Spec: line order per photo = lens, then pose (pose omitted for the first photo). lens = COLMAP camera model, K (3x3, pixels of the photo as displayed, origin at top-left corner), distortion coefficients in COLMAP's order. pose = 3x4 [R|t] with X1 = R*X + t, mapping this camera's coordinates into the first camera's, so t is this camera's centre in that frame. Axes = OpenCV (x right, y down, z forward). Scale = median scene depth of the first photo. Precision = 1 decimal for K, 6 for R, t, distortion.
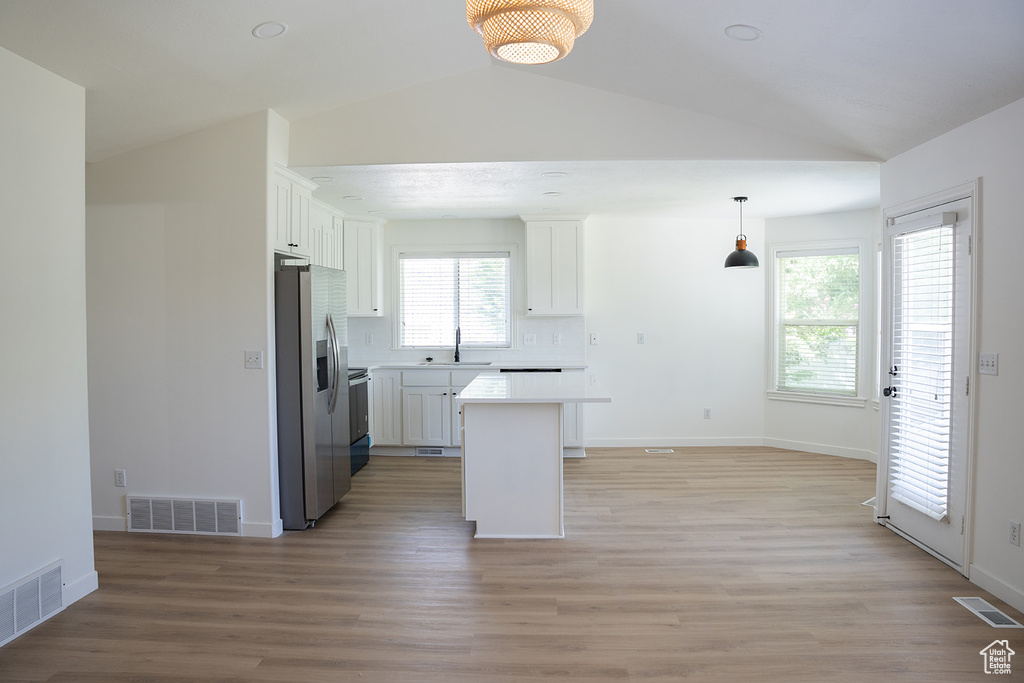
lens RADIAL K [[730.2, 0, 513.4], [0, 730.2, 346.3], [0, 0, 1]] dist [-0.179300, 0.133479]
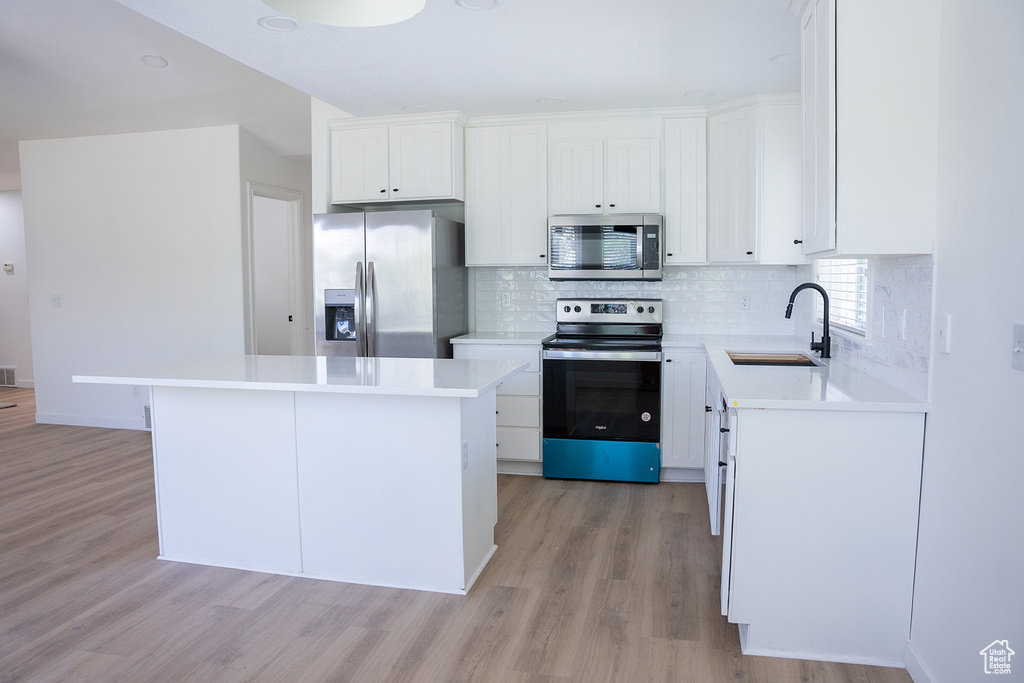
lens RADIAL K [[730.2, 0, 513.4], [0, 730.2, 346.3], [0, 0, 1]] dist [-0.179300, 0.133479]
pose [[-0.180150, 0.097271, -0.978818, 0.689392], [-0.038992, 0.993610, 0.105918, -0.046279], [0.982866, 0.057247, -0.175206, 1.468163]]
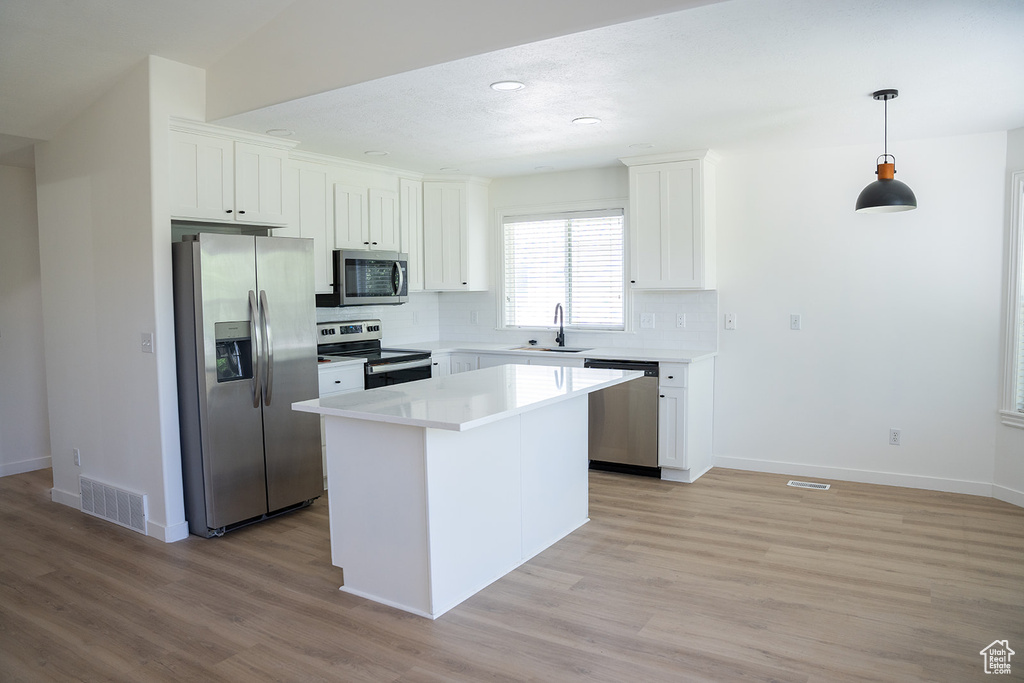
lens RADIAL K [[706.7, 0, 511.4], [0, 706.7, 346.2], [0, 0, 1]] dist [-0.181529, 0.136126]
pose [[0.869622, 0.035342, -0.492451, 0.441126], [-0.015816, 0.998917, 0.043761, -0.020992], [0.493464, -0.030267, 0.869239, 0.474948]]
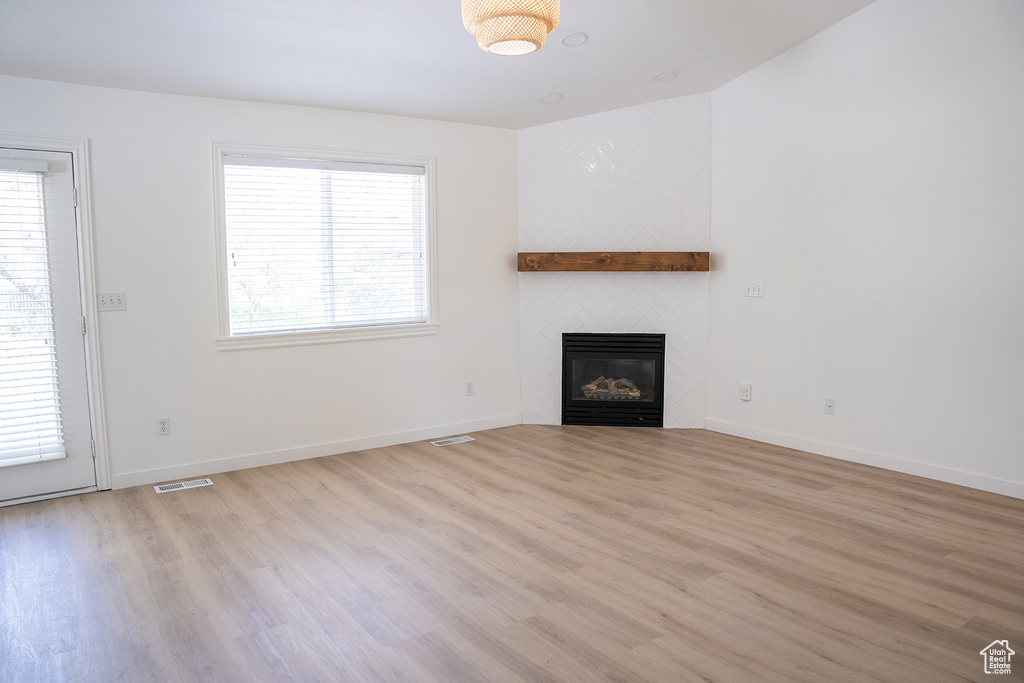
lens RADIAL K [[706.7, 0, 511.4], [0, 706.7, 346.2], [0, 0, 1]] dist [-0.181529, 0.136126]
pose [[-0.620031, -0.082726, 0.780204, -0.493273], [0.042922, 0.989360, 0.139014, -0.023780], [-0.783403, 0.119681, -0.609883, 0.899555]]
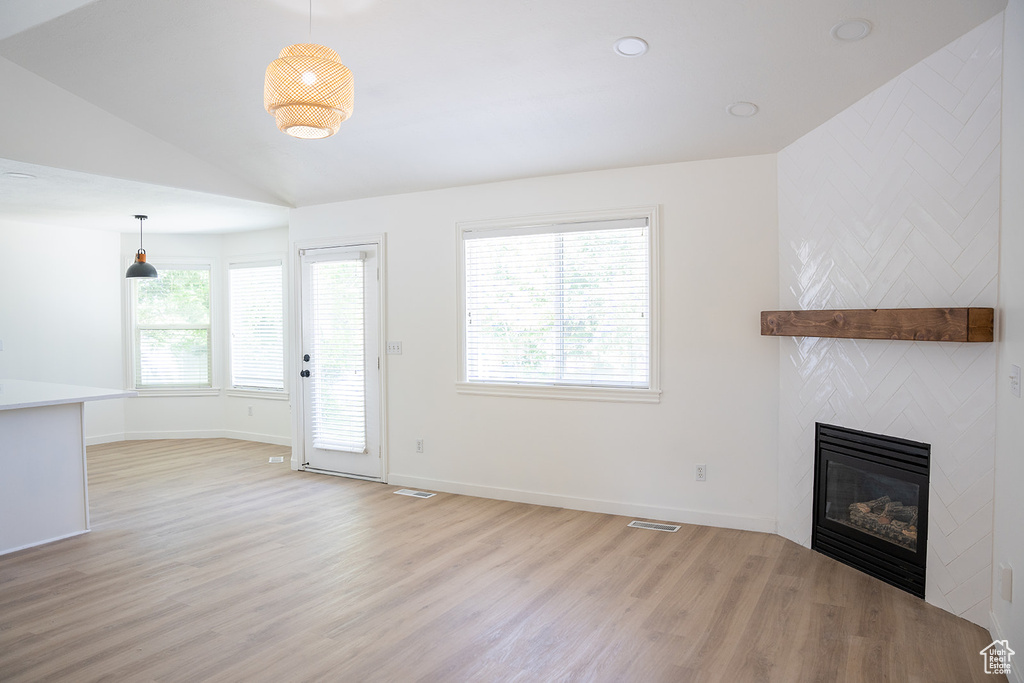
lens RADIAL K [[706.7, 0, 511.4], [0, 706.7, 346.2], [0, 0, 1]] dist [-0.181529, 0.136126]
pose [[0.437567, -0.028607, 0.898731, -0.521972], [0.038377, 0.999177, 0.013120, 0.007983], [-0.898366, 0.028749, 0.438305, 0.017406]]
